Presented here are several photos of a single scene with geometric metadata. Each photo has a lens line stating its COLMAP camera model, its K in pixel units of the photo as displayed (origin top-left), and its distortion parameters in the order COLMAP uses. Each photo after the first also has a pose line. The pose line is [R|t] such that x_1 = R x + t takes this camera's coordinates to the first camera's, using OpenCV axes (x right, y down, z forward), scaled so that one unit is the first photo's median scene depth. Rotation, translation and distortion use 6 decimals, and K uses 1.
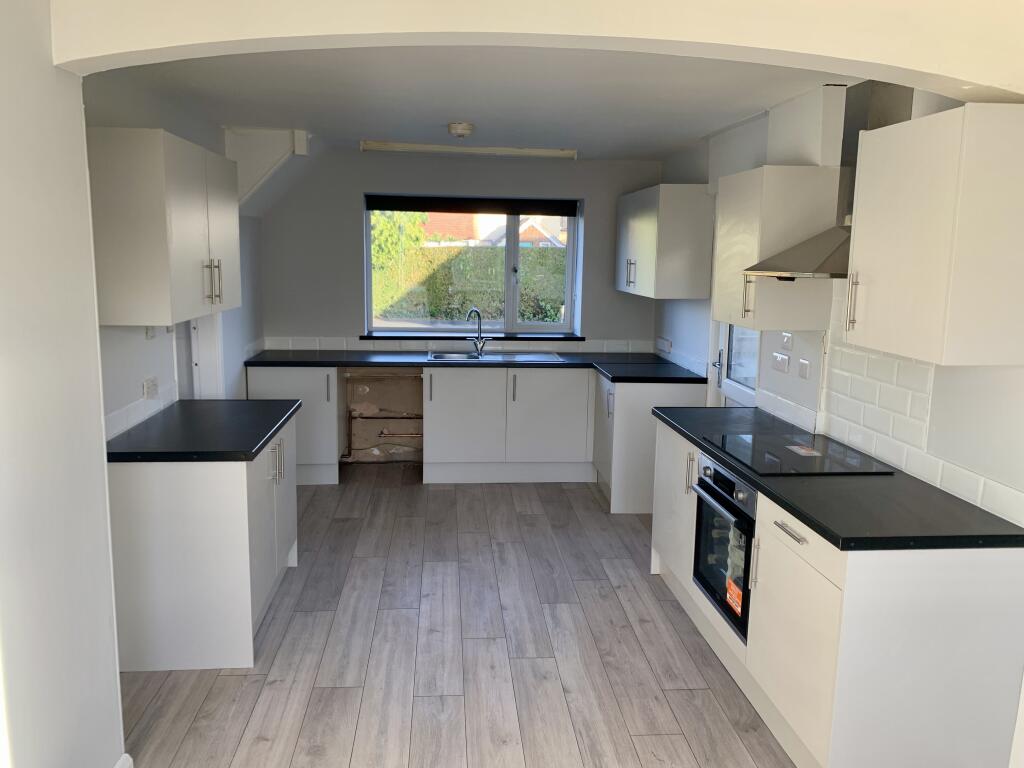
lens RADIAL K [[785.7, 0, 511.8], [0, 785.7, 381.5], [0, 0, 1]] dist [0.008201, -0.002438]
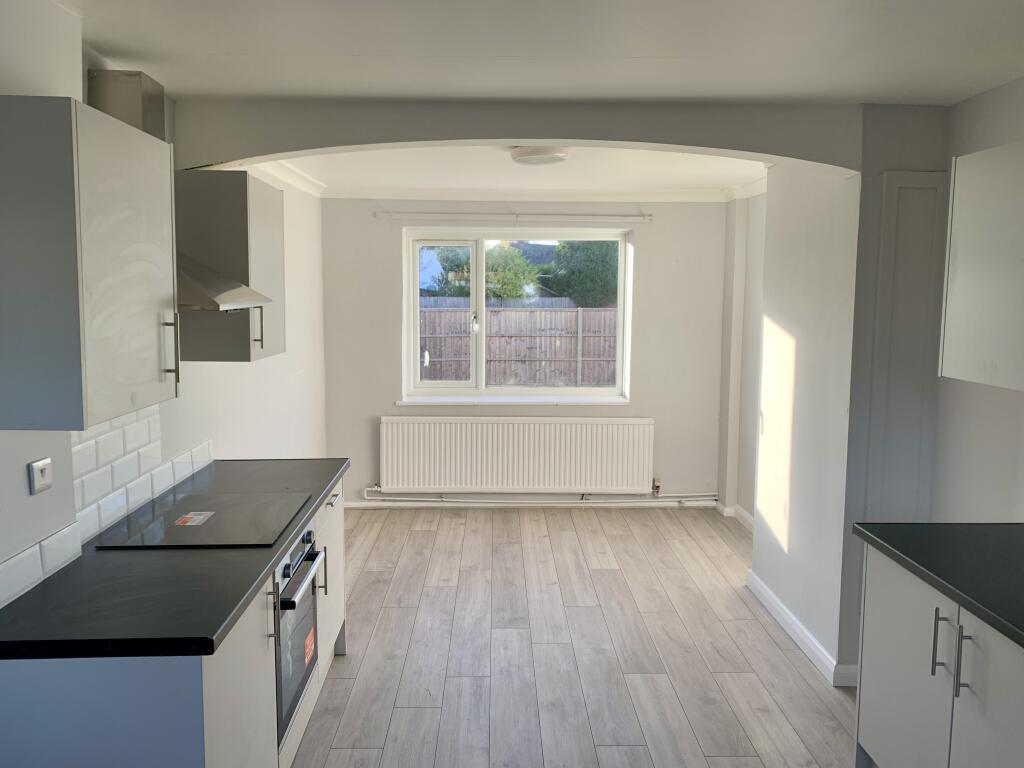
lens RADIAL K [[785.7, 0, 512.7], [0, 785.7, 381.0], [0, 0, 1]] dist [0.008201, -0.002438]
pose [[-0.997646, -0.028822, 0.062222, -0.008349], [-0.010687, 0.961642, 0.274099, -0.306220], [-0.067735, 0.272788, -0.959687, 1.901305]]
